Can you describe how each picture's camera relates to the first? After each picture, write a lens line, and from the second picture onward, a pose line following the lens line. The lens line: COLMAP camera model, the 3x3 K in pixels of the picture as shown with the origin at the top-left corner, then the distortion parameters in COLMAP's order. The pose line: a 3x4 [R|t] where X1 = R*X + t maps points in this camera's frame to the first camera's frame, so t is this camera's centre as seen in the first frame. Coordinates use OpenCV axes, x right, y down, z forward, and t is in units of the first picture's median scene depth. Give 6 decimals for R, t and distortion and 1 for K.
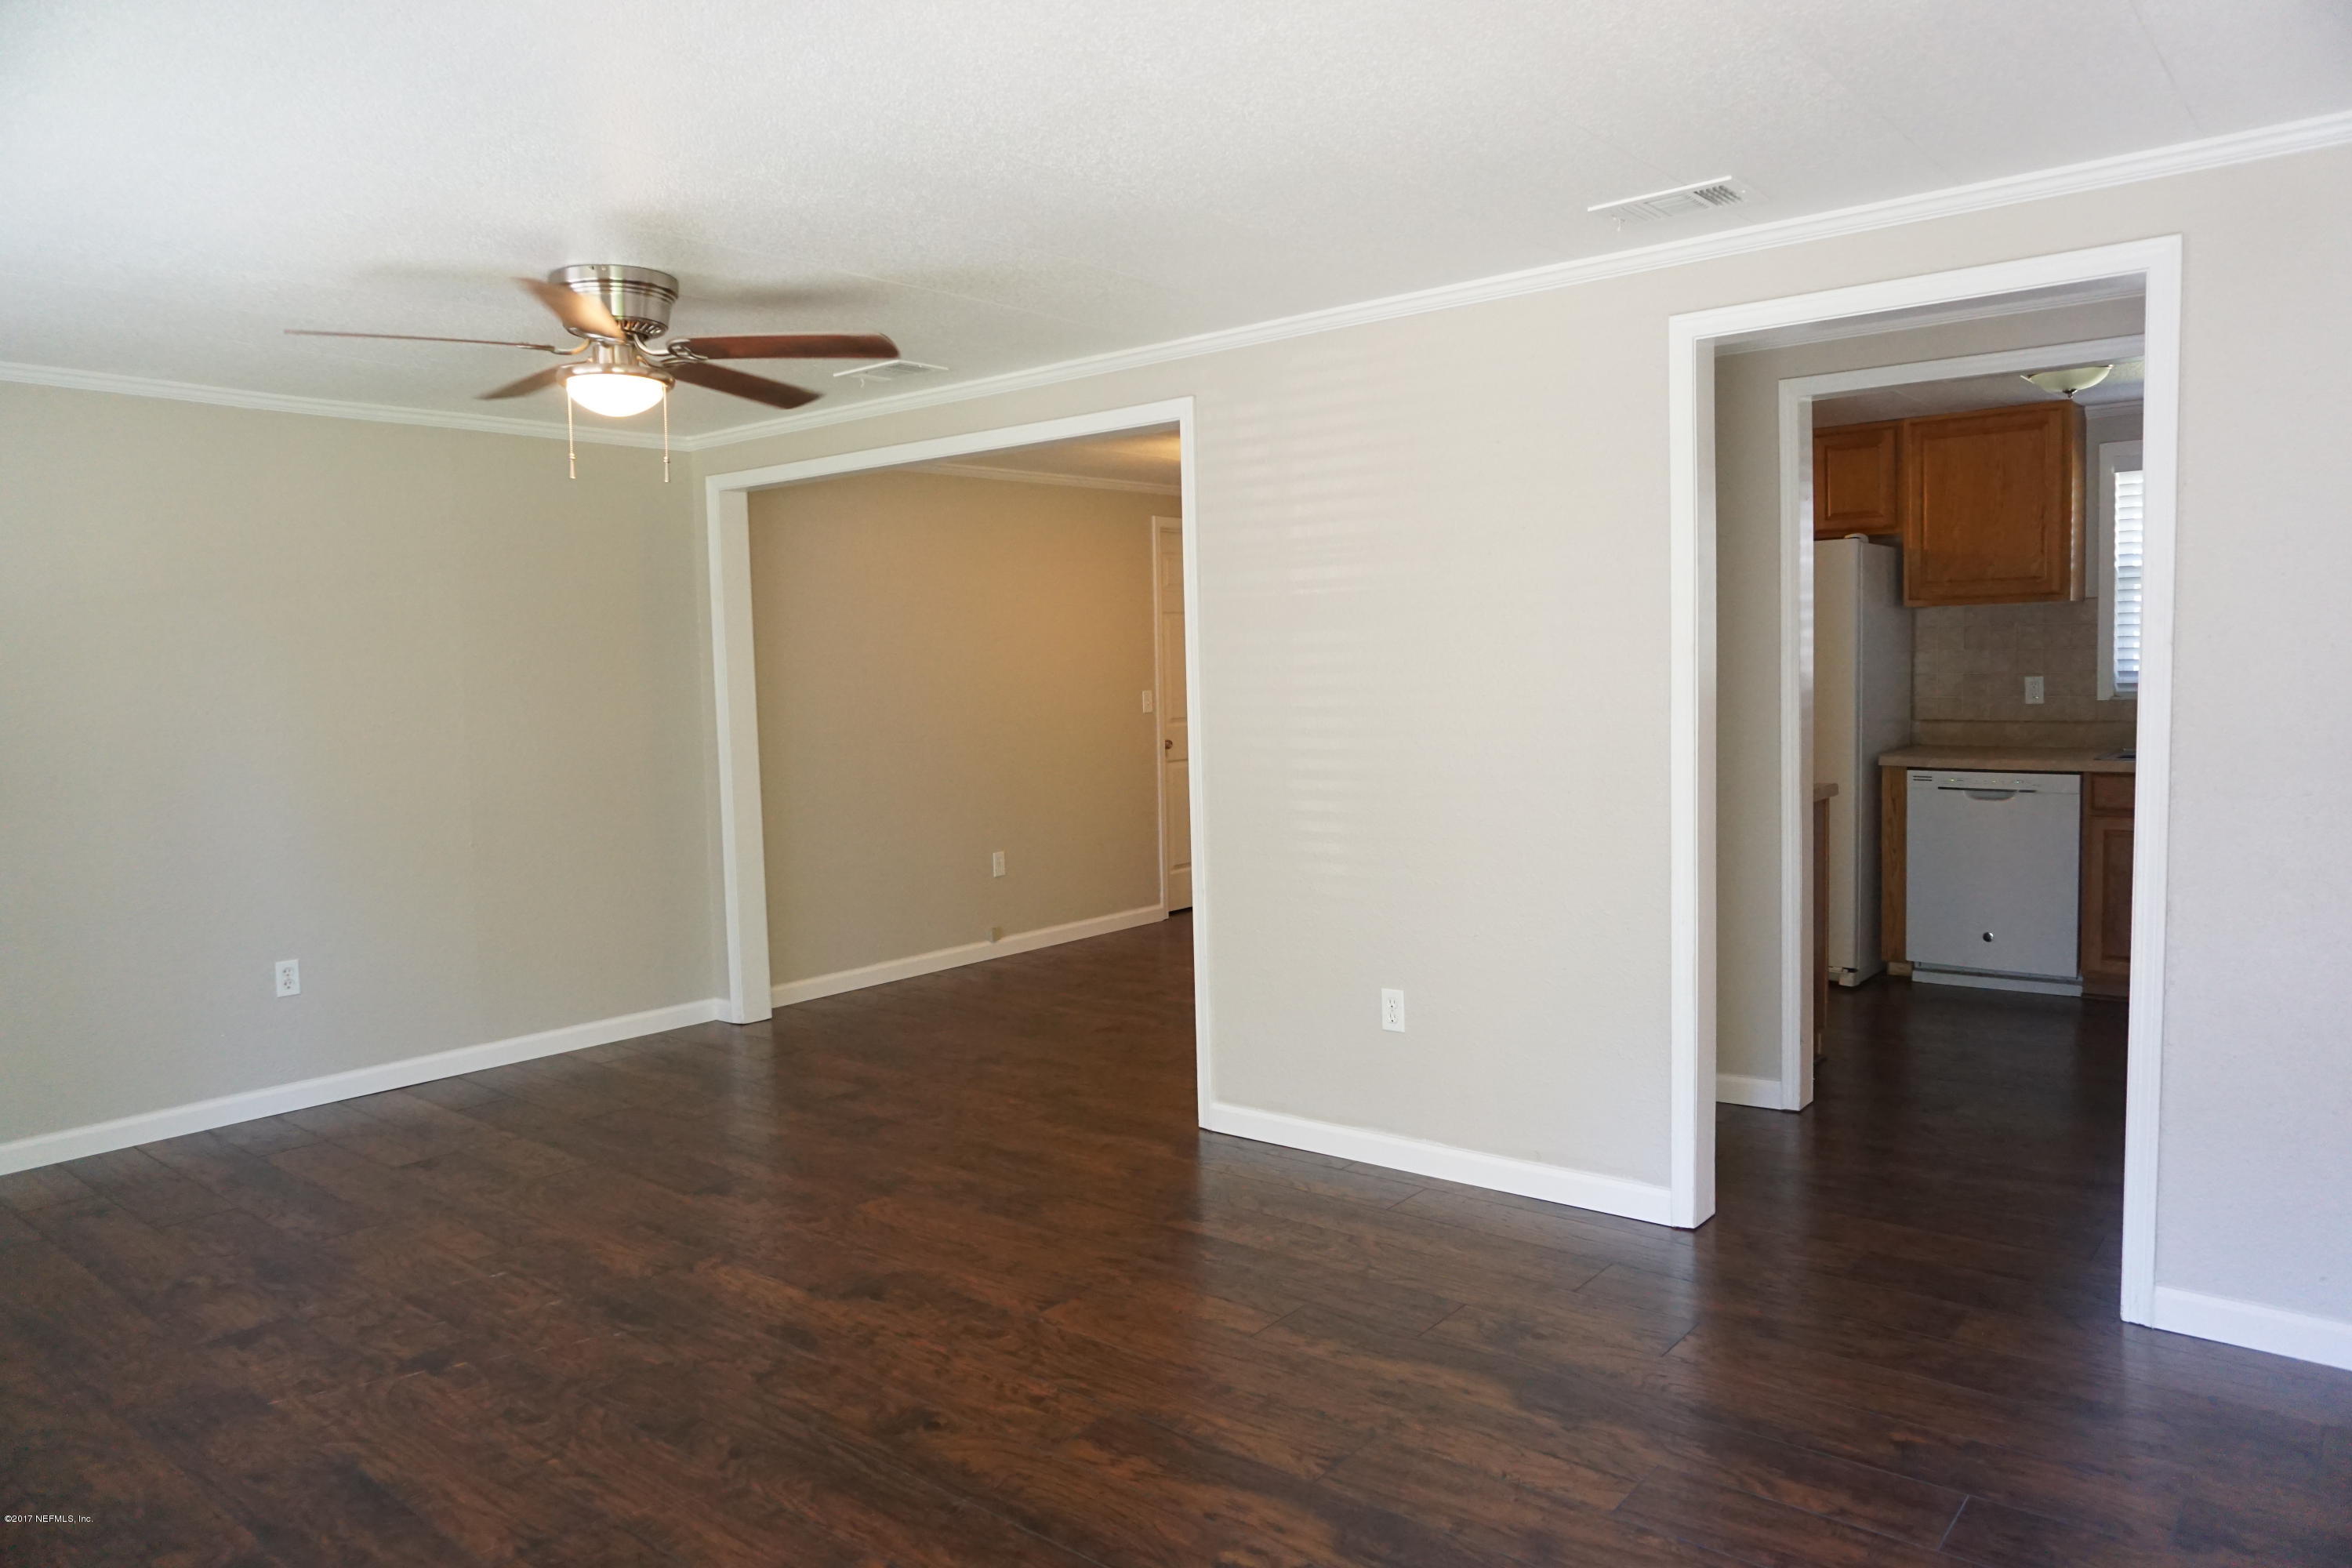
lens RADIAL K [[1547.9, 0, 1172.9], [0, 1547.9, 779.2], [0, 0, 1]] dist [-0.057058, 0.033319]
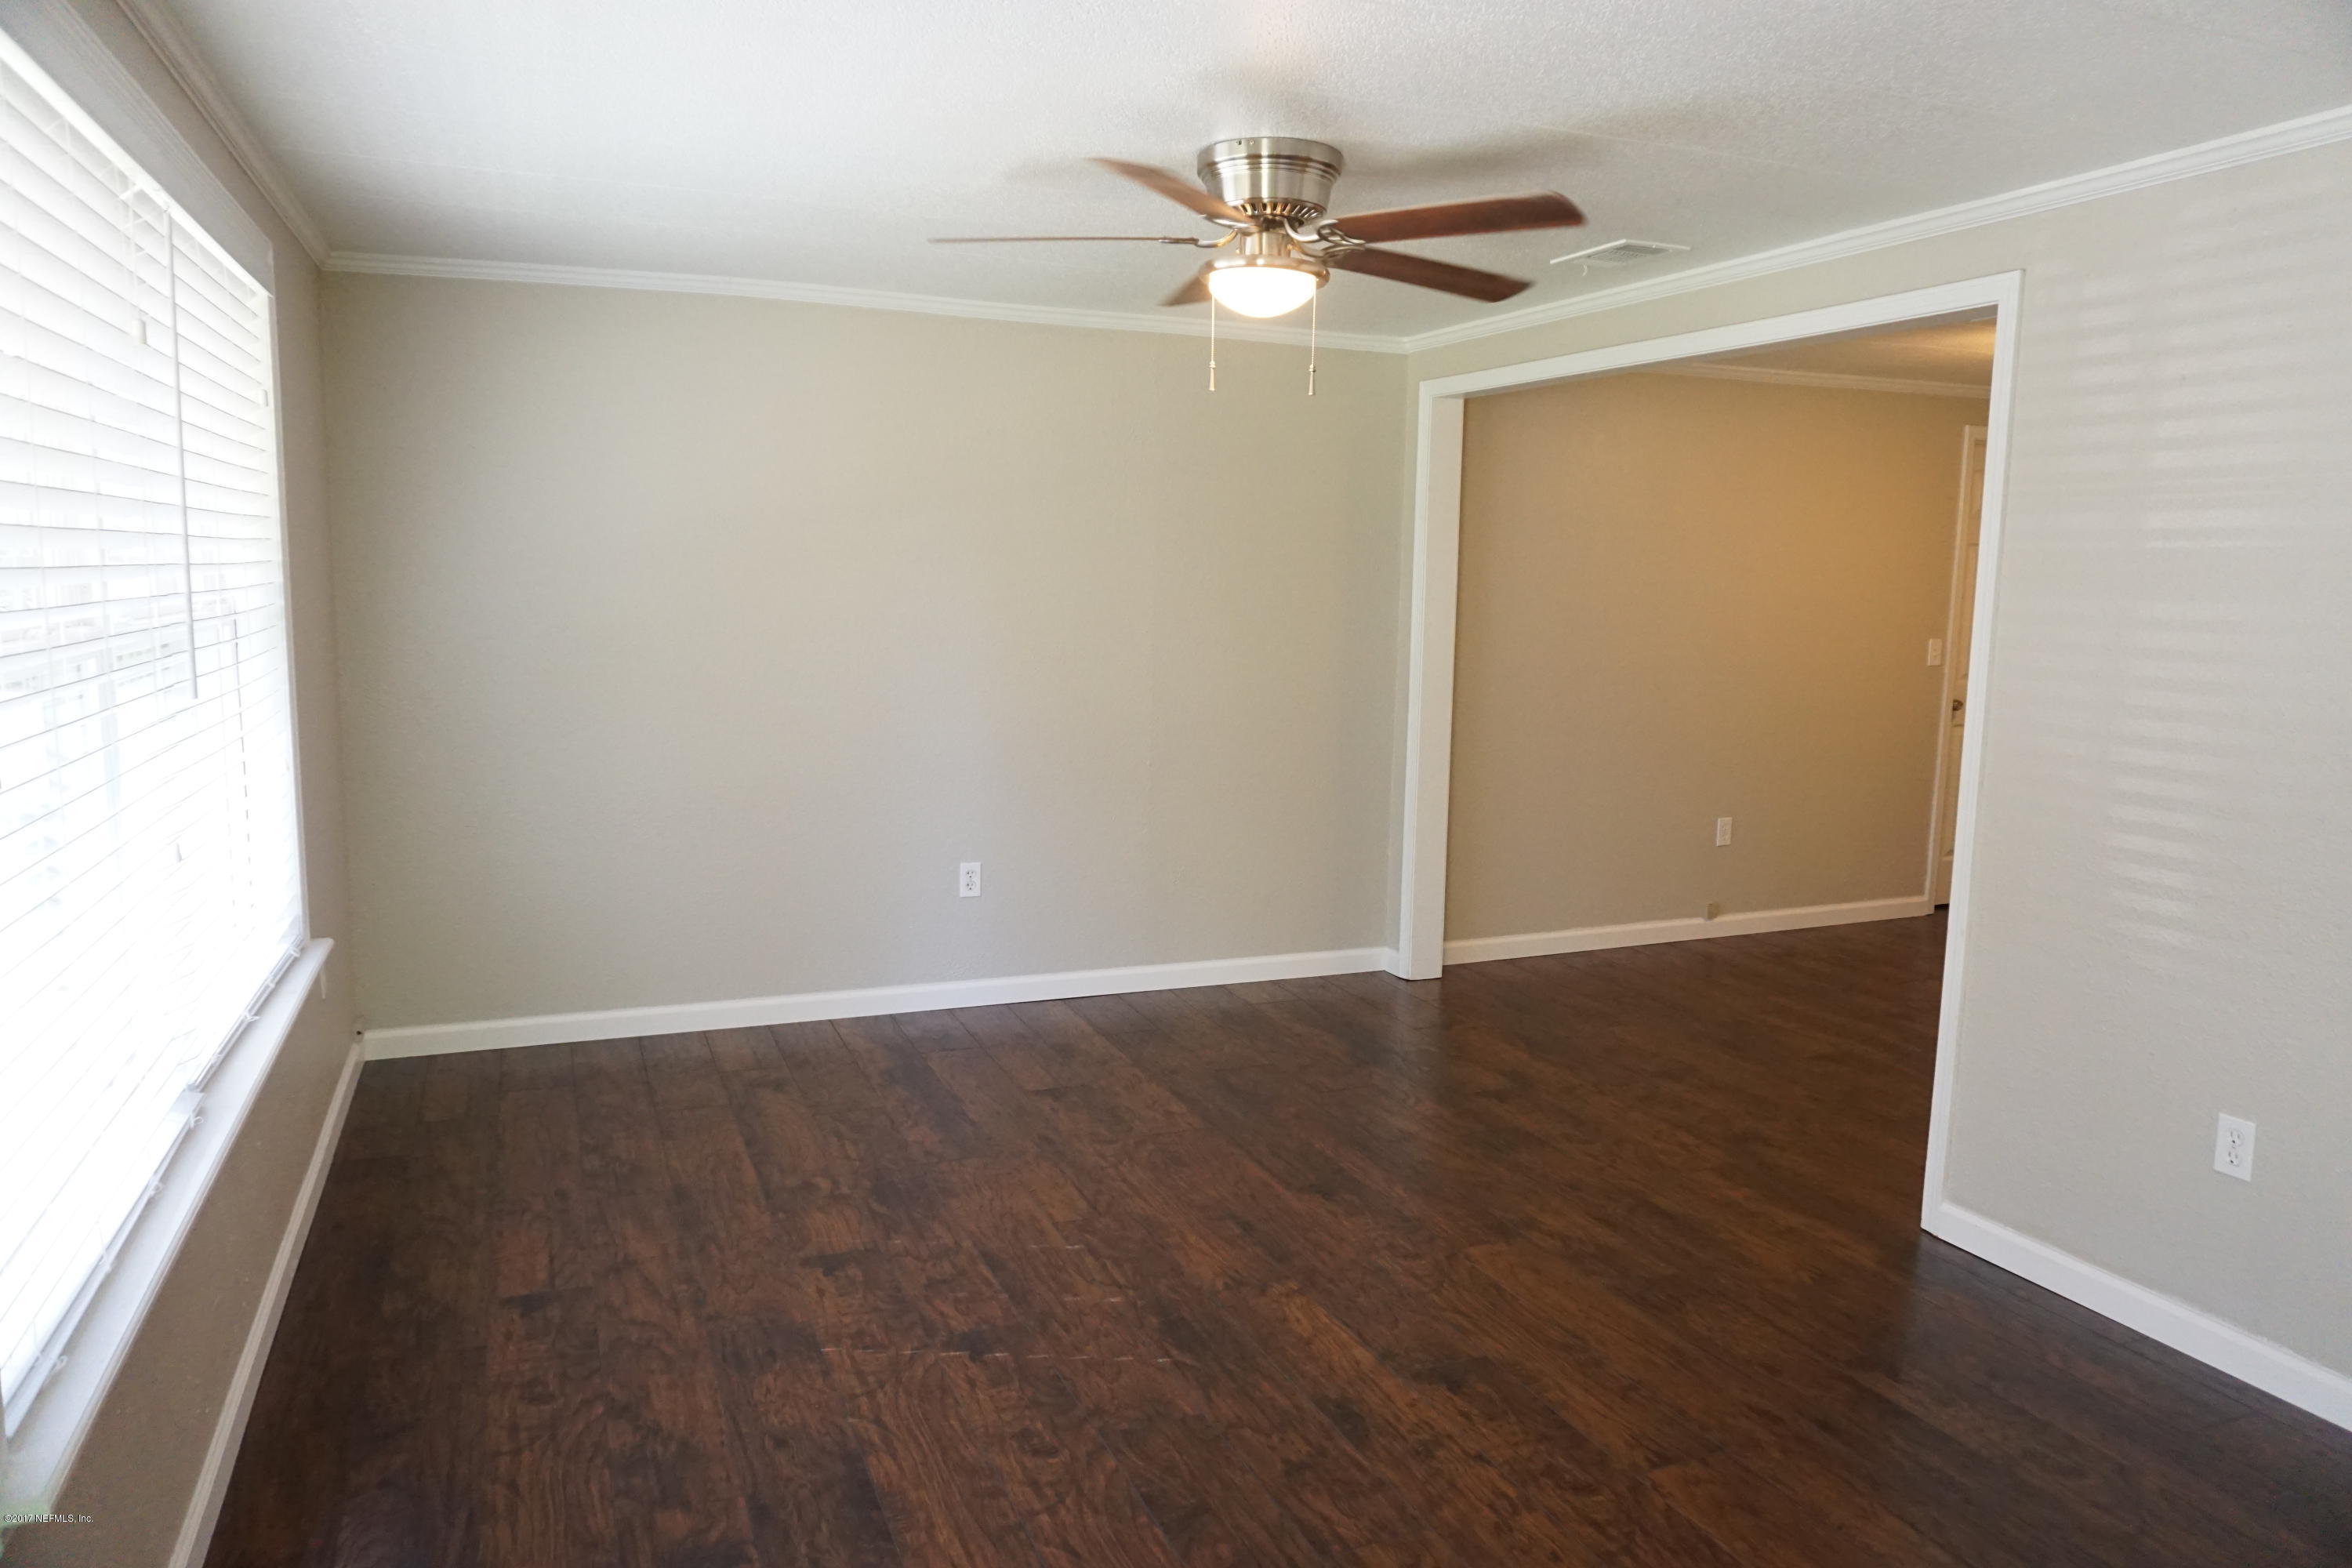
lens RADIAL K [[1547.9, 0, 1172.9], [0, 1547.9, 779.2], [0, 0, 1]] dist [-0.057058, 0.033319]
pose [[0.881130, 0.103276, -0.461458, 0.020211], [-0.073990, 0.993950, 0.081170, -0.043865], [0.467049, -0.037378, 0.883441, 0.197238]]
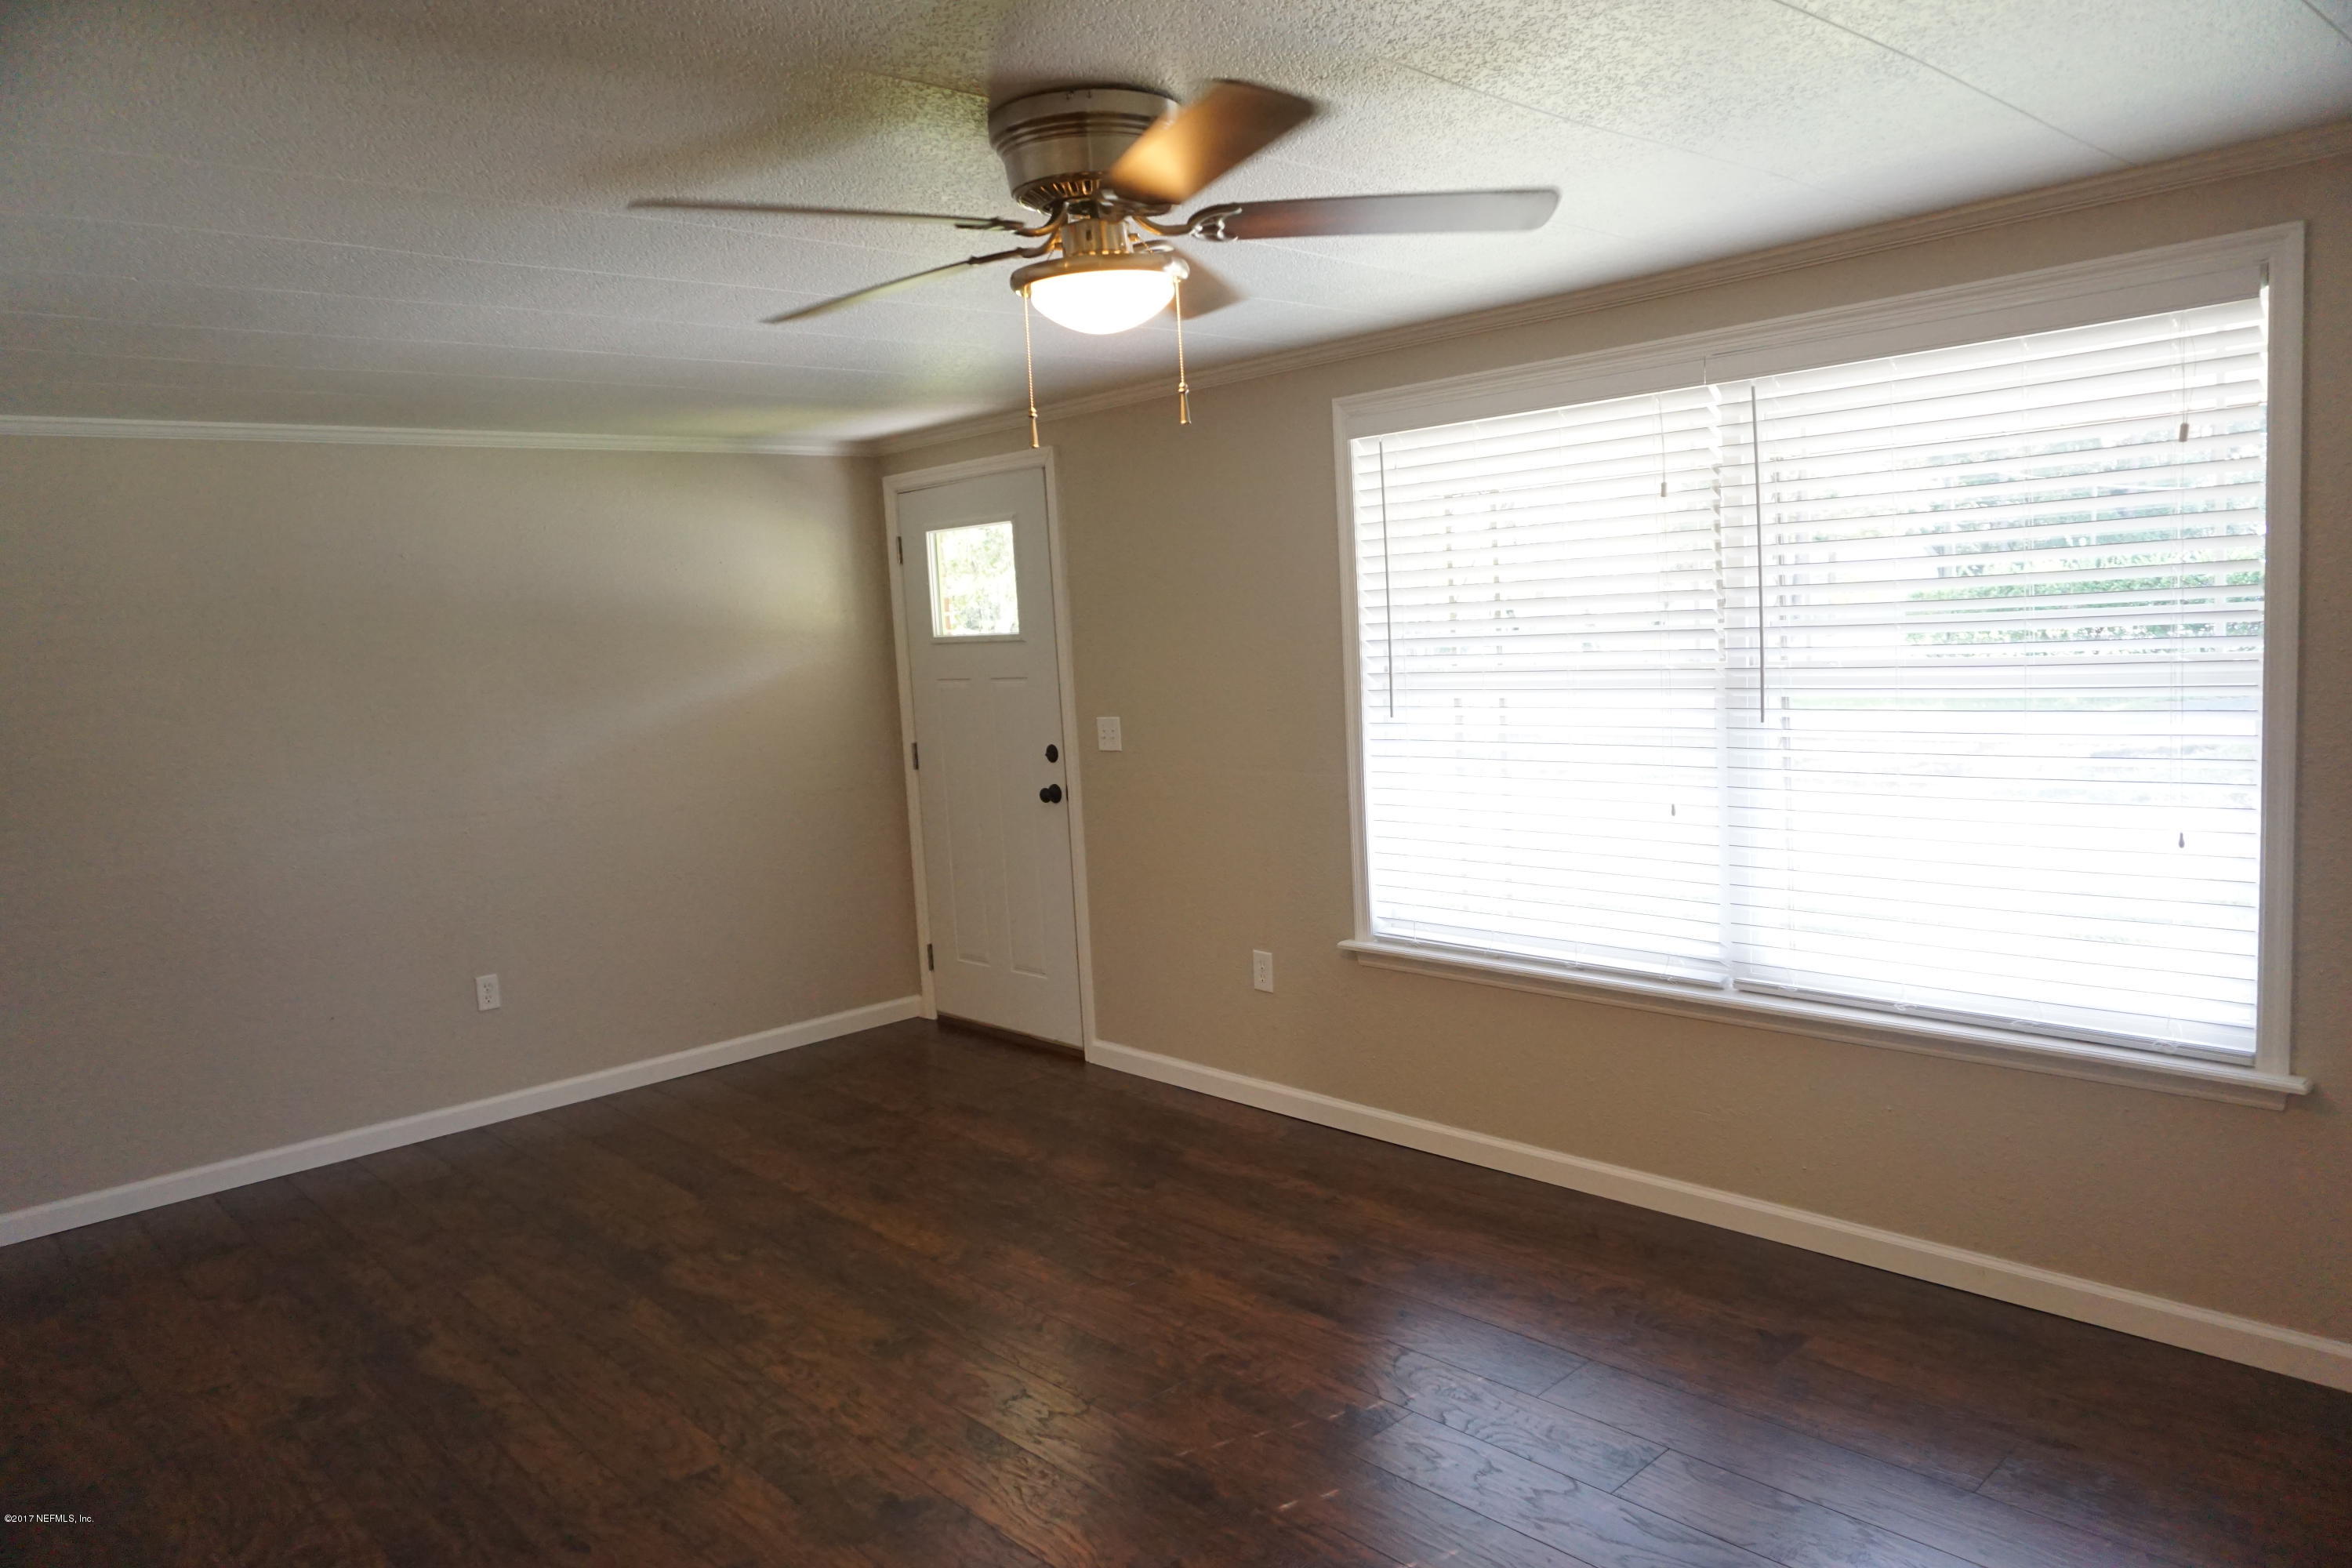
lens RADIAL K [[1547.9, 0, 1172.9], [0, 1547.9, 779.2], [0, 0, 1]] dist [-0.057058, 0.033319]
pose [[-0.988156, 0.067001, 0.138051, -0.455630], [0.090642, 0.980777, 0.172802, -0.159874], [-0.123819, 0.183269, -0.975234, 1.618708]]
